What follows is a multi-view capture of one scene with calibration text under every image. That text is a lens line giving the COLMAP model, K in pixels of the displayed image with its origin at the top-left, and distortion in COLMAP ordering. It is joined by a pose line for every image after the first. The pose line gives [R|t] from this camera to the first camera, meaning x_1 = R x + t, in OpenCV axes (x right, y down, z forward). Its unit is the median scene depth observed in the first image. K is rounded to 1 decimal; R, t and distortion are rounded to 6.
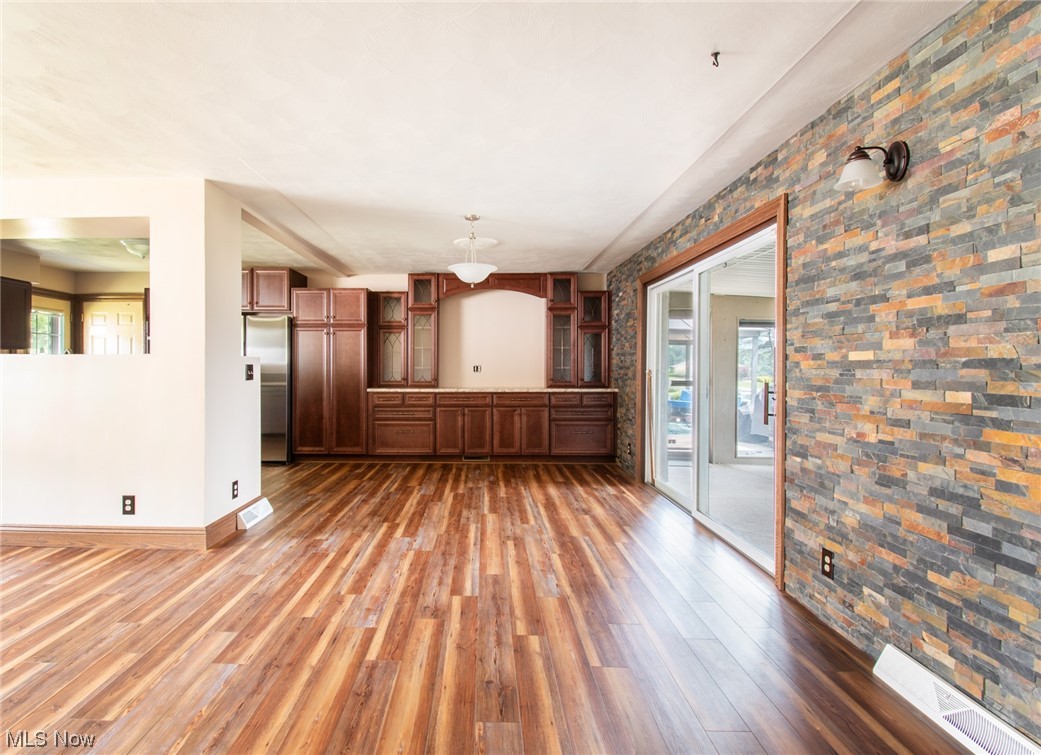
lens RADIAL K [[521.5, 0, 479.2], [0, 521.5, 369.3], [0, 0, 1]] dist [0.024649, -0.021886]
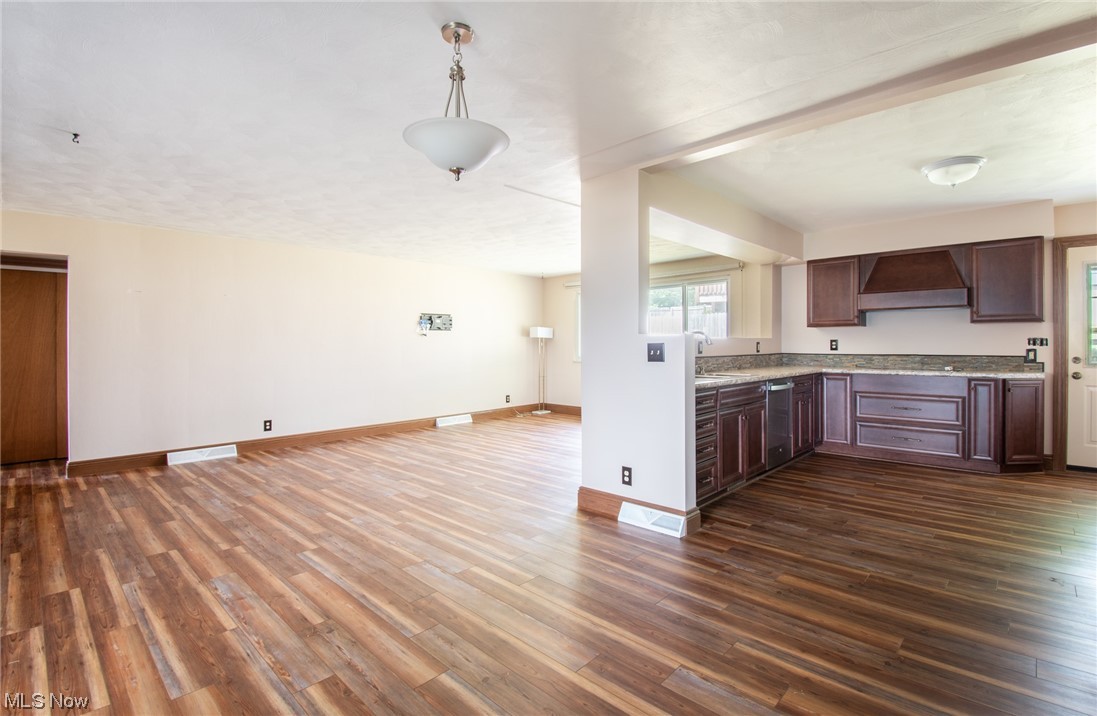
lens RADIAL K [[504.1, 0, 547.7], [0, 504.1, 343.6], [0, 0, 1]] dist [0.022273, -0.028001]
pose [[-0.684574, -0.000219, -0.728943, 0.387072], [0.003155, 0.999990, -0.003263, -0.008072], [0.728936, -0.004533, -0.684566, 1.984688]]
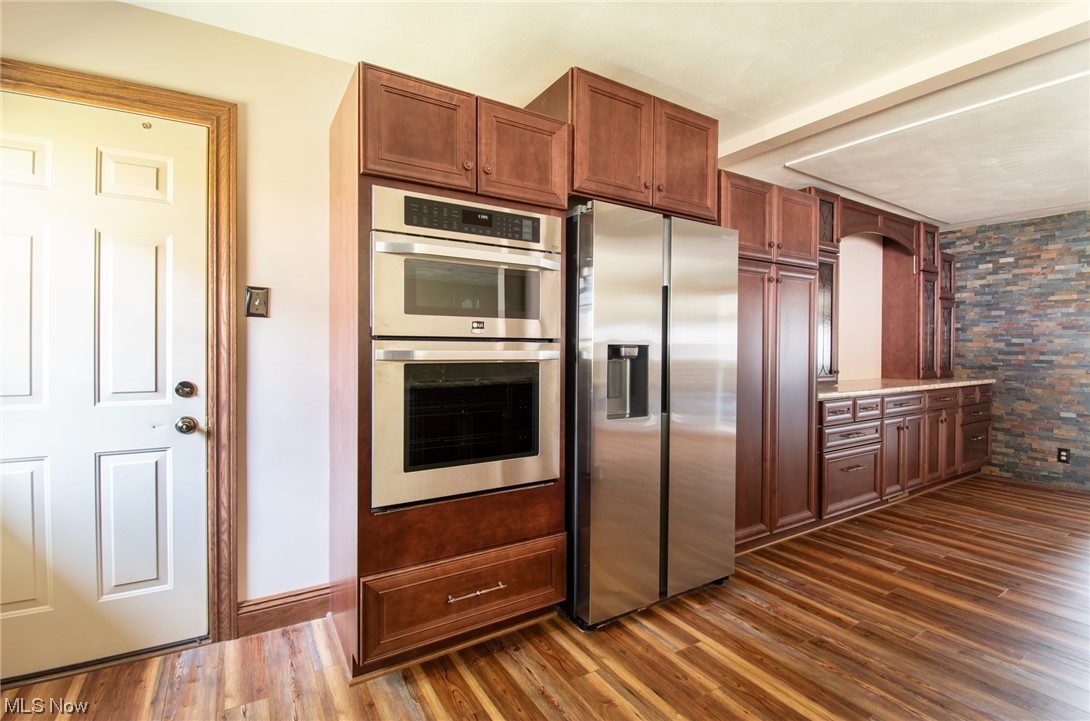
lens RADIAL K [[504.8, 0, 548.1], [0, 504.8, 352.8], [0, 0, 1]] dist [-0.001441, -0.000589]
pose [[0.838590, 0.000337, 0.544764, -1.560699], [-0.004970, 0.999963, 0.007033, -0.010880], [-0.544741, -0.008606, 0.838560, 1.575241]]
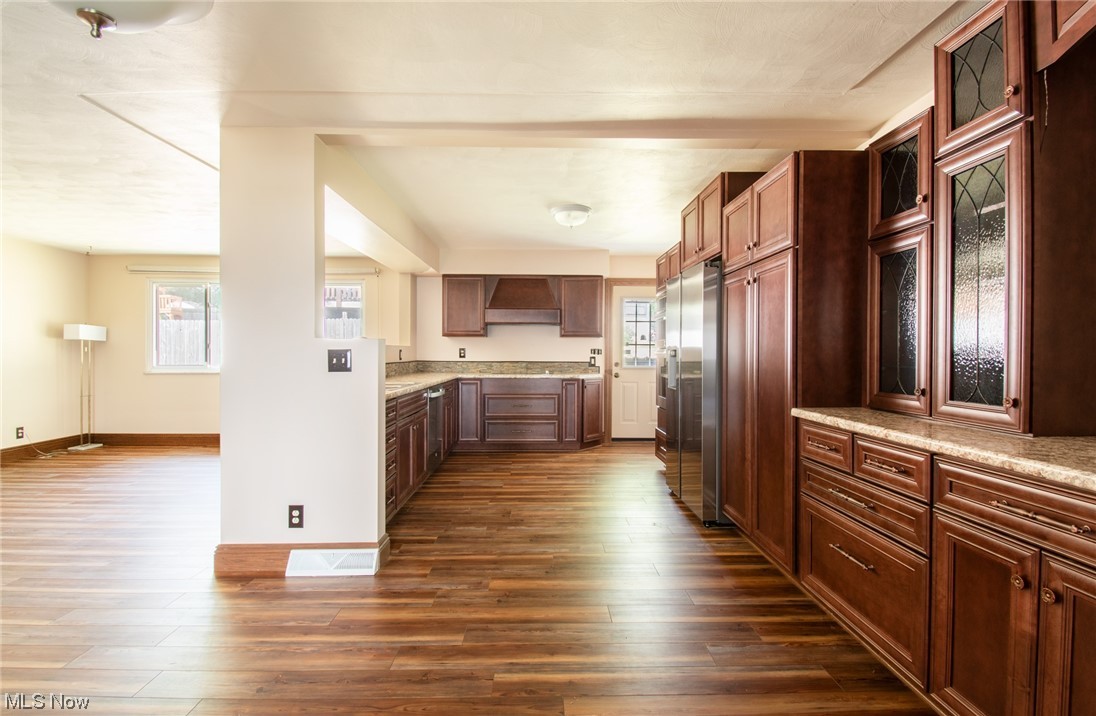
lens RADIAL K [[494.2, 0, 548.4], [0, 494.2, 353.9], [0, 0, 1]] dist [0.030934, -0.026121]
pose [[0.028568, 0.001901, -0.999590, 0.334289], [-0.003657, 0.999992, 0.001797, -0.006513], [0.999585, 0.003605, 0.028575, 1.744294]]
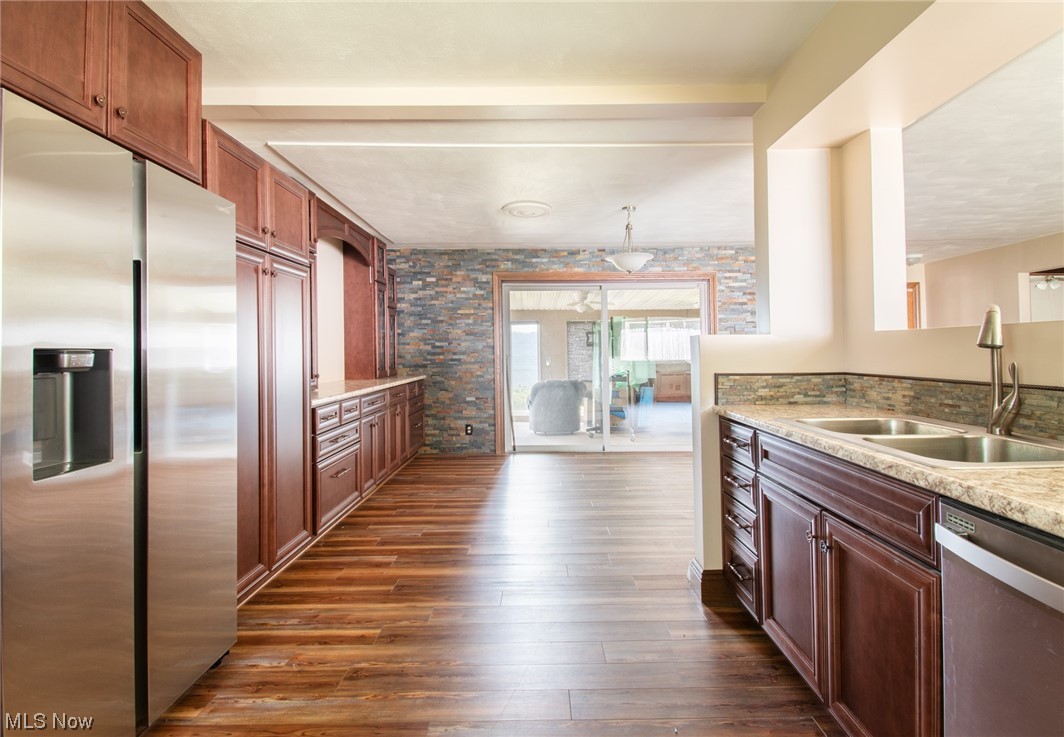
lens RADIAL K [[517.1, 0, 541.7], [0, 517.1, 346.1], [0, 0, 1]] dist [0.030250, -0.019669]
pose [[-0.016200, 0.010198, 0.999817, -1.530573], [0.013781, 0.999855, -0.009975, -0.010051], [-0.999774, 0.013617, -0.016338, 1.724489]]
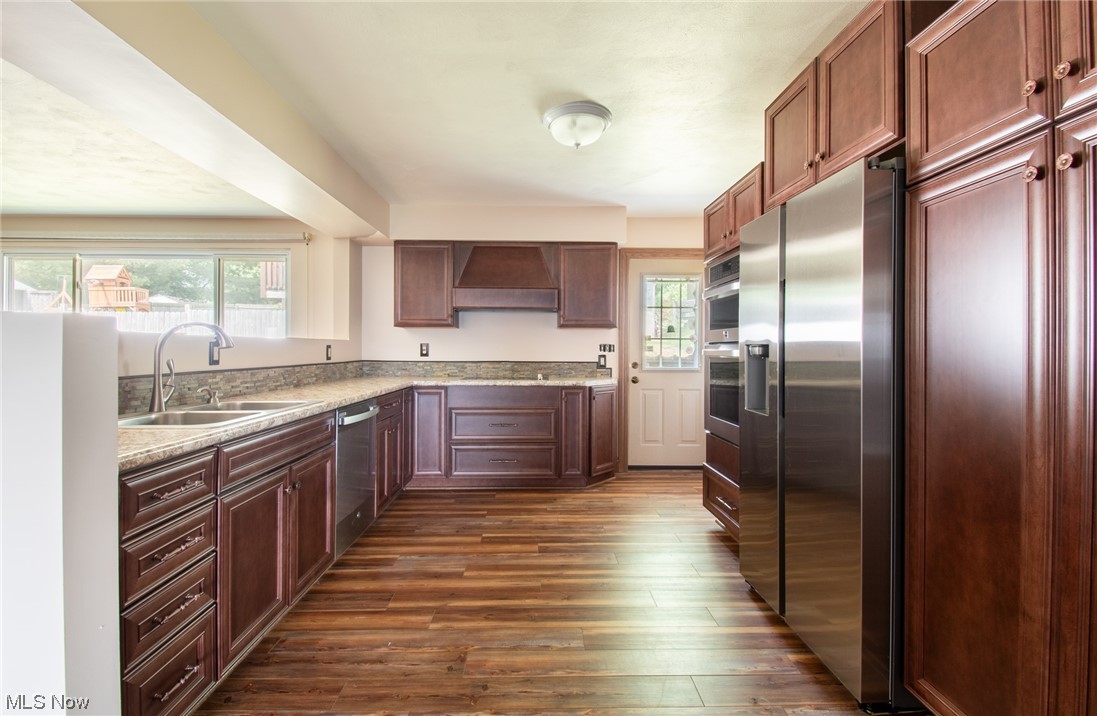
lens RADIAL K [[494.6, 0, 548.9], [0, 494.6, 353.9], [0, 0, 1]] dist [0.030934, -0.026121]
pose [[0.037689, 0.008809, -0.999251, -0.269440], [-0.003809, 0.999955, 0.008672, -0.007828], [0.999282, 0.003480, 0.037721, 1.769644]]
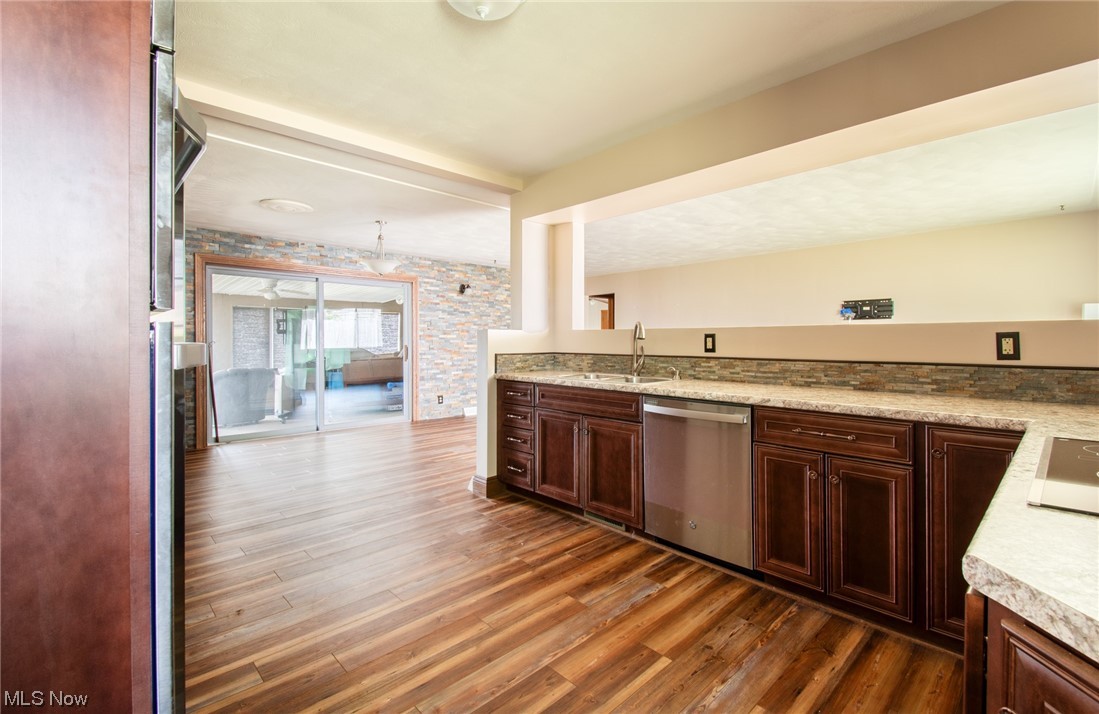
lens RADIAL K [[487.1, 0, 554.8], [0, 487.1, 339.2], [0, 0, 1]] dist [0.032228, 0.000090]
pose [[-0.695498, -0.001242, 0.718527, -1.712938], [0.000890, 0.999996, 0.002590, -0.010935], [-0.718527, 0.002441, -0.695494, 2.209959]]
